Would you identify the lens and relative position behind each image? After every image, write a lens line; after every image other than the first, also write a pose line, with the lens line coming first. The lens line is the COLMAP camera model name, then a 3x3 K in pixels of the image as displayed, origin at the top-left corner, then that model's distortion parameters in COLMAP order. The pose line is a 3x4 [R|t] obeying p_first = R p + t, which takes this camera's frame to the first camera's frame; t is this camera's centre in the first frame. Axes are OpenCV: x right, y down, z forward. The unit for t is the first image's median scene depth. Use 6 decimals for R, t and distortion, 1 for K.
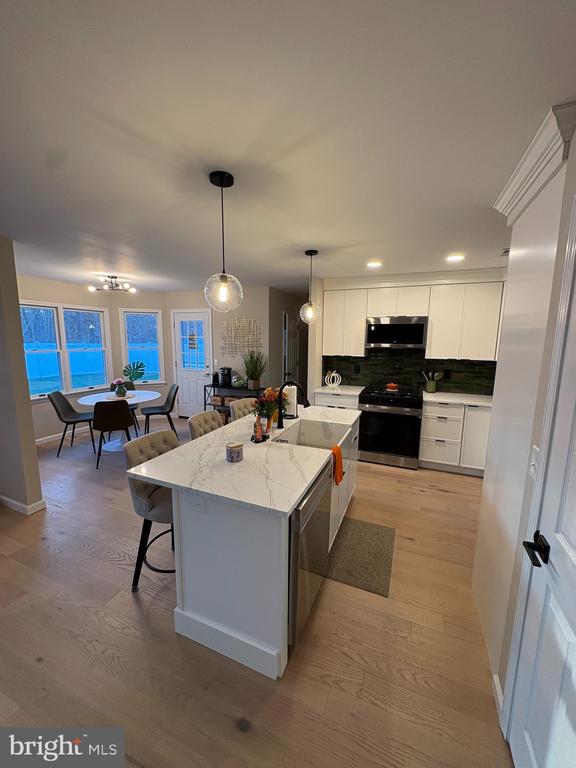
lens RADIAL K [[305.0, 0, 286.9], [0, 305.0, 383.2], [0, 0, 1]] dist [-0.000832, 0.000279]
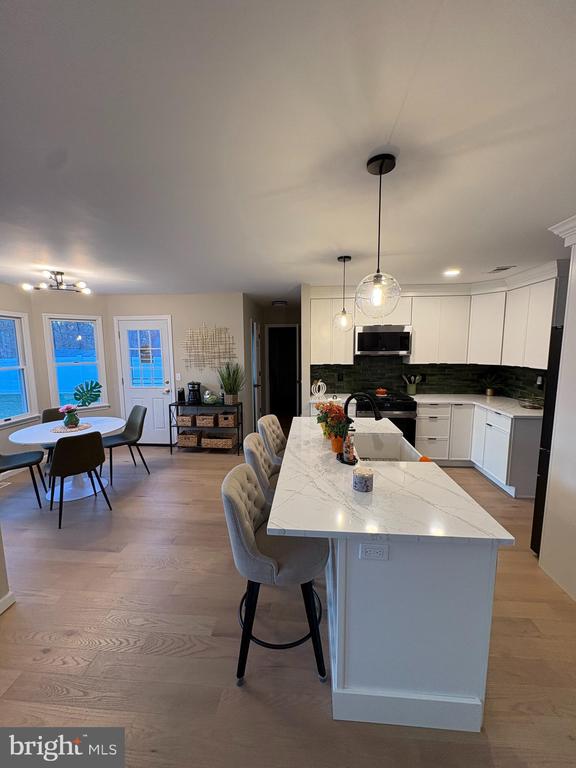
lens RADIAL K [[305.0, 0, 286.9], [0, 305.0, 383.2], [0, 0, 1]] dist [-0.000832, 0.000279]
pose [[0.949338, -0.055758, 0.309271, -0.275127], [0.064655, 0.997735, -0.018583, -0.019427], [-0.307534, 0.037637, 0.950792, 0.102560]]
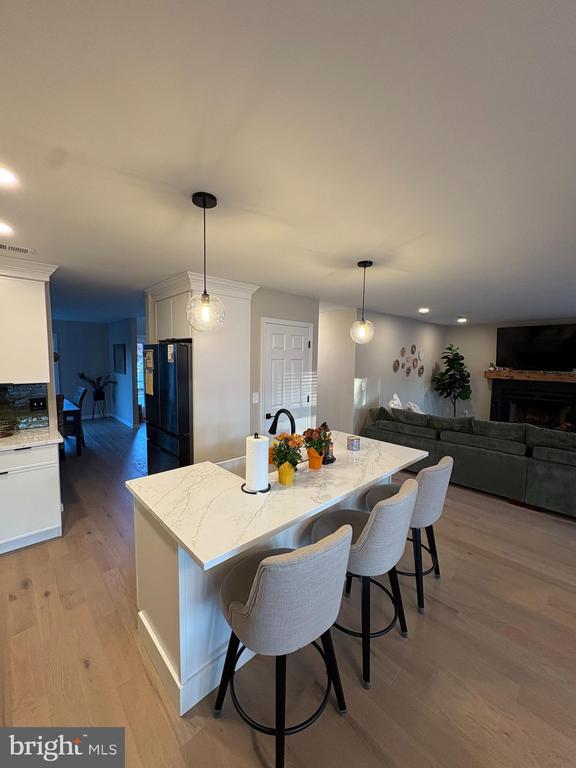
lens RADIAL K [[305.0, 0, 286.9], [0, 305.0, 383.2], [0, 0, 1]] dist [-0.000832, 0.000279]
pose [[-0.913491, -0.056586, 0.402904, -0.189688], [0.039434, 0.973305, 0.226104, -0.153737], [-0.404942, 0.222433, -0.886874, 0.989709]]
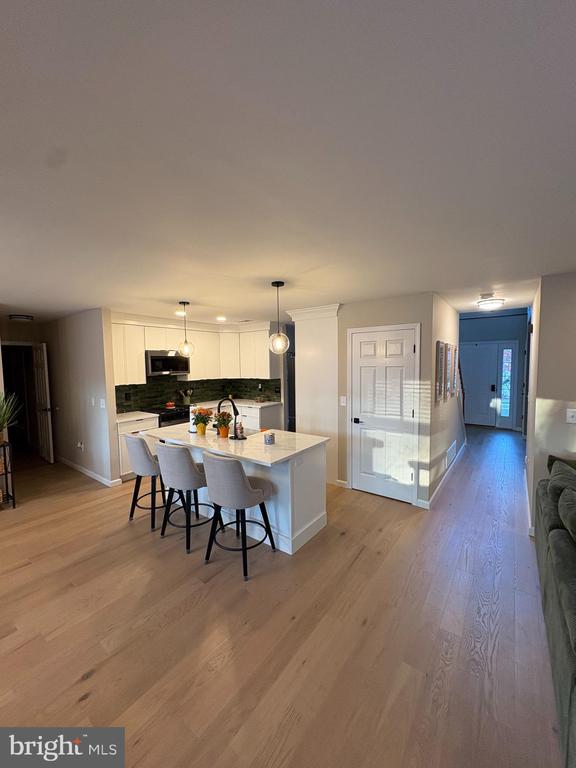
lens RADIAL K [[305.0, 0, 286.9], [0, 305.0, 383.2], [0, 0, 1]] dist [-0.000832, 0.000279]
pose [[0.236489, -0.077601, 0.968530, -0.735306], [0.162233, 0.985966, 0.039385, -0.047717], [-0.957994, 0.147813, 0.245760, 0.207561]]
